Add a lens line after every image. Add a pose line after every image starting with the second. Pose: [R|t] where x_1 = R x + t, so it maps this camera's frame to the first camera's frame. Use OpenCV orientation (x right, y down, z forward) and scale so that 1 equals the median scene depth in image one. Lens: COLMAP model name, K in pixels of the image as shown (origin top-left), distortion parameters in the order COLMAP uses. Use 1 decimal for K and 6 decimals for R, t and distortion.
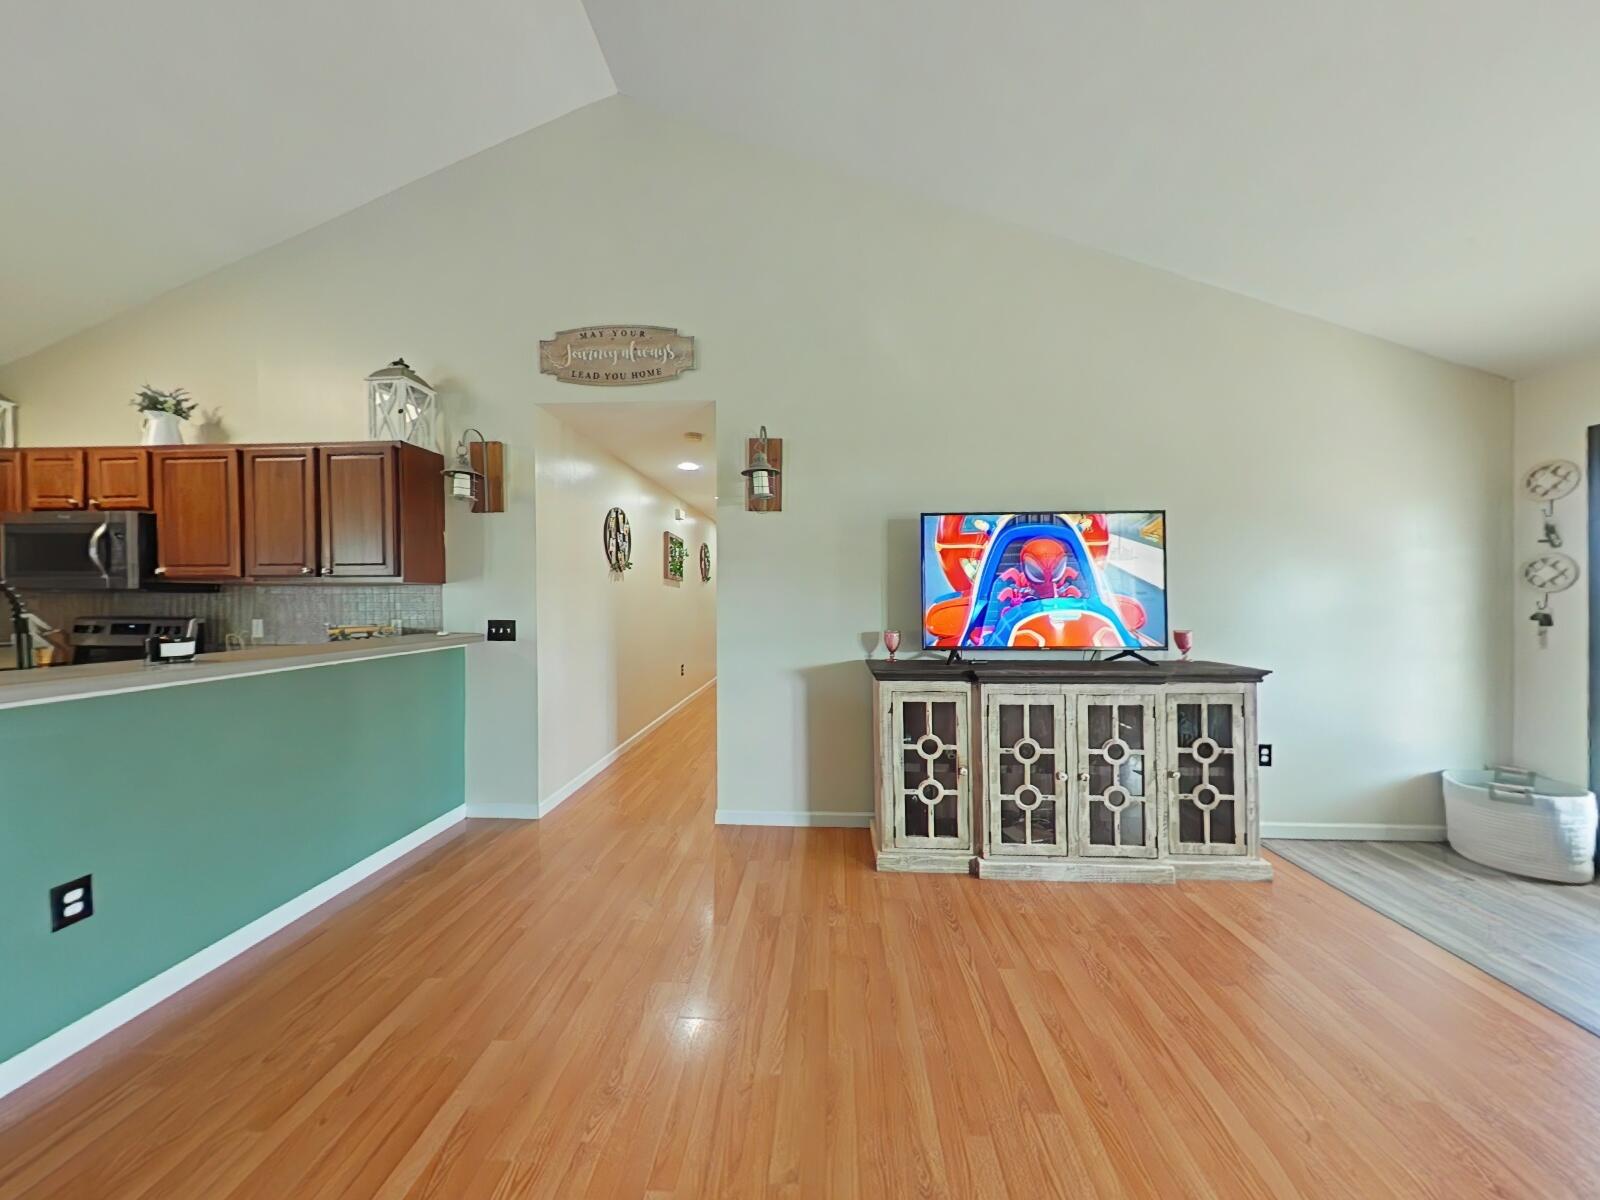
lens RADIAL K [[503.8, 0, 807.0], [0, 503.8, 598.6], [0, 0, 1]] dist [0.001165, -0.000182]
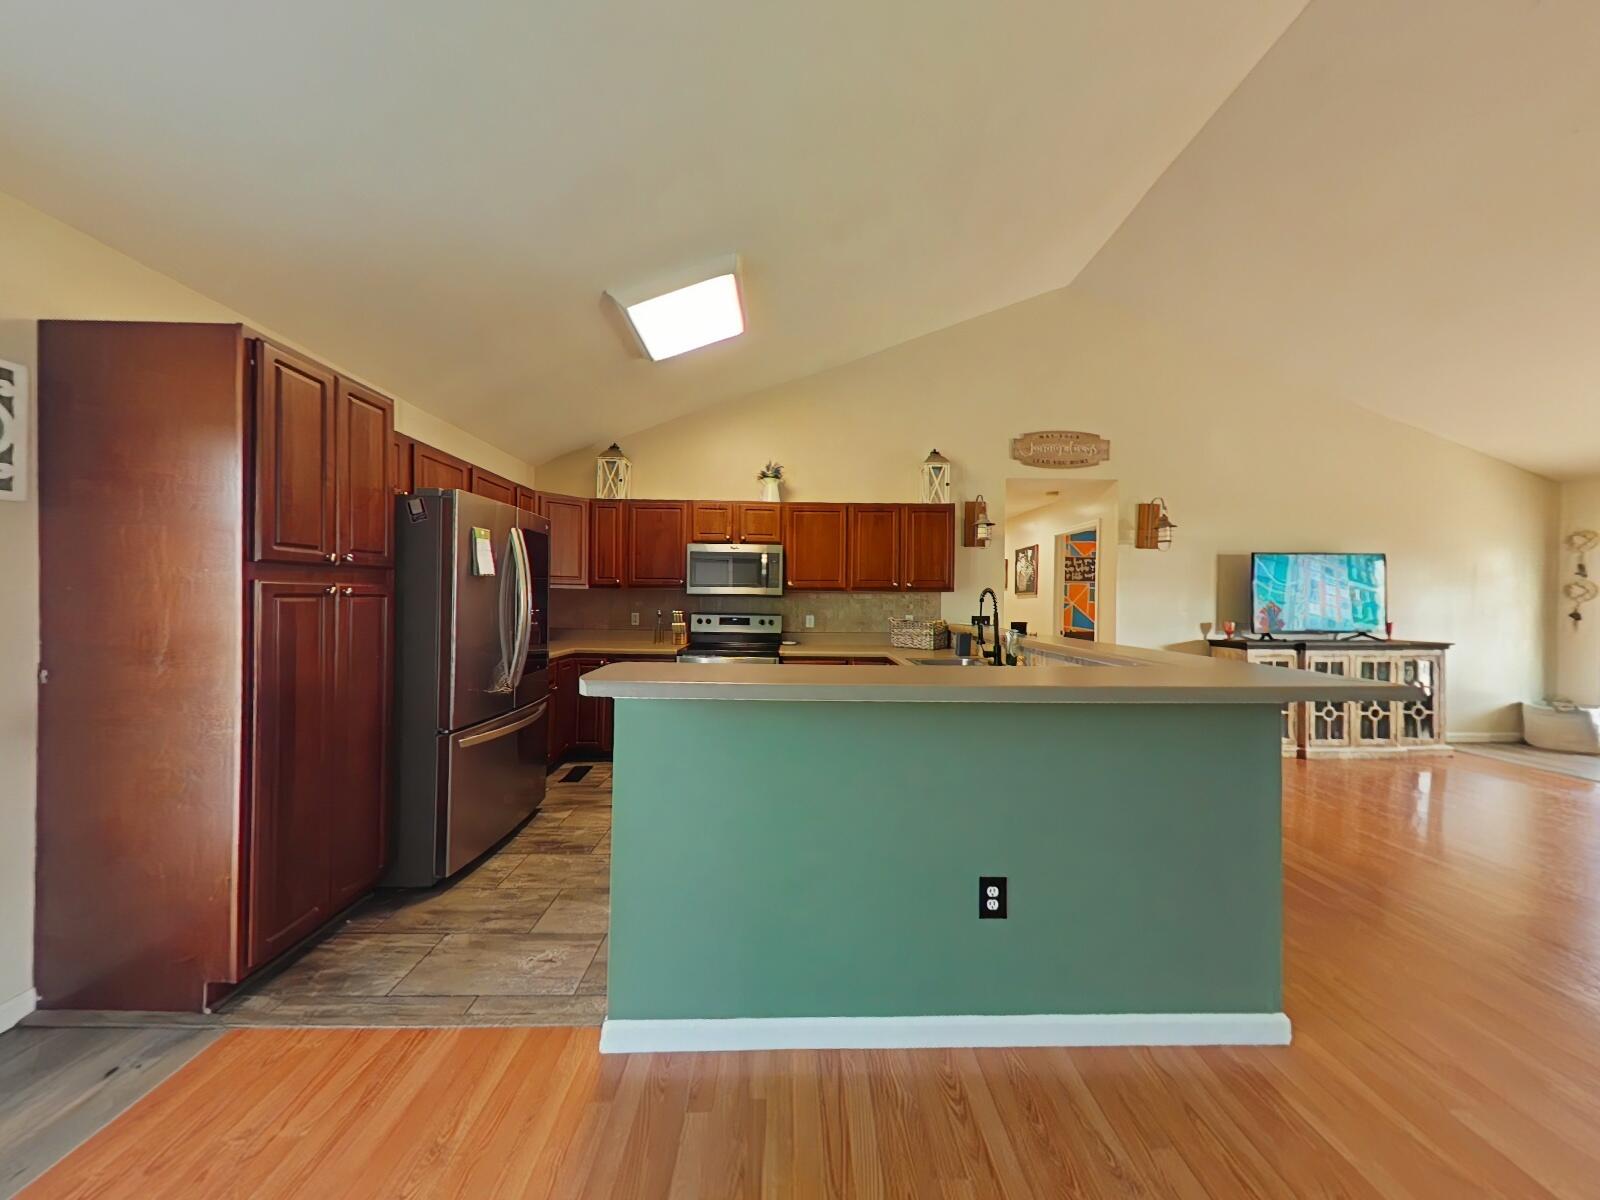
lens RADIAL K [[503.8, 0, 803.1], [0, 503.8, 601.3], [0, 0, 1]] dist [0.001165, -0.000182]
pose [[0.996668, 0.005261, 0.081400, -1.446902], [-0.005538, 0.999980, 0.003173, -0.001418], [-0.081382, -0.003613, 0.996676, -0.583047]]
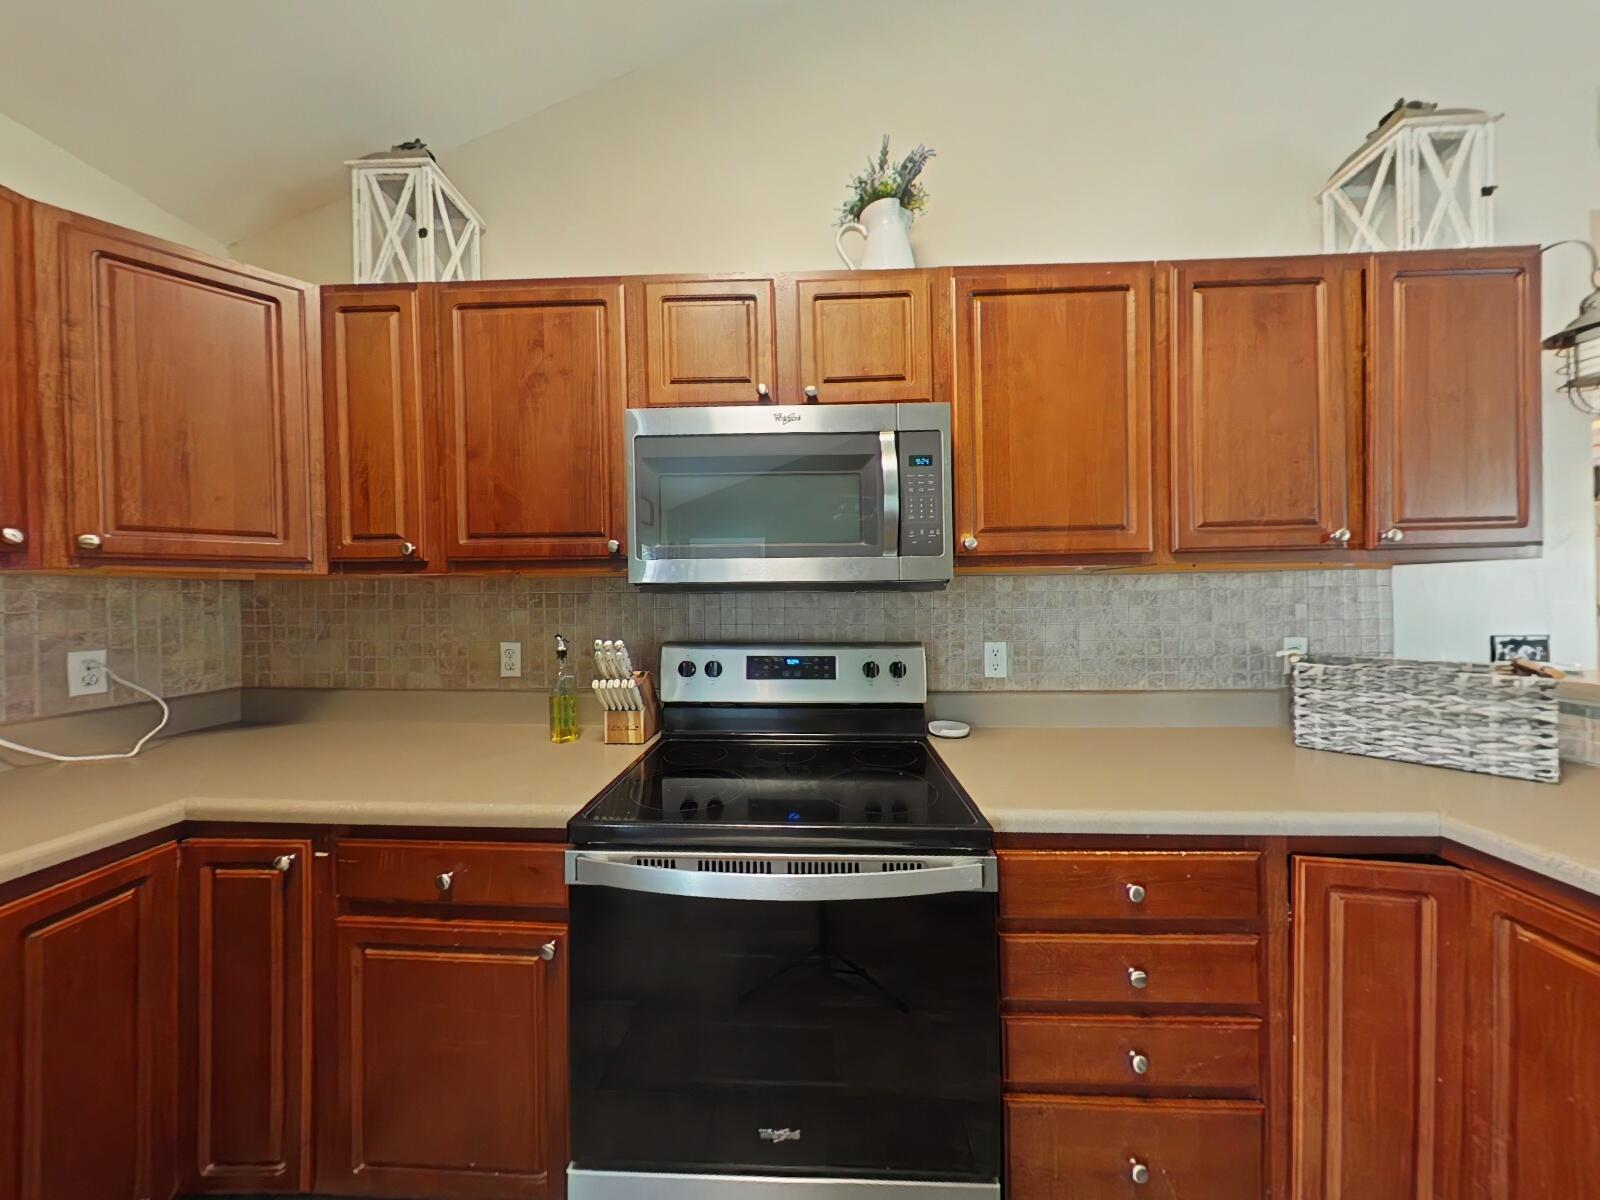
lens RADIAL K [[503.8, 0, 799.6], [0, 503.8, 600.3], [0, 0, 1]] dist [0.001165, -0.000182]
pose [[0.999787, -0.013414, -0.015700, -1.518963], [0.013419, 0.999910, 0.000238, -0.002786], [0.015695, -0.000449, 0.999877, 0.587875]]
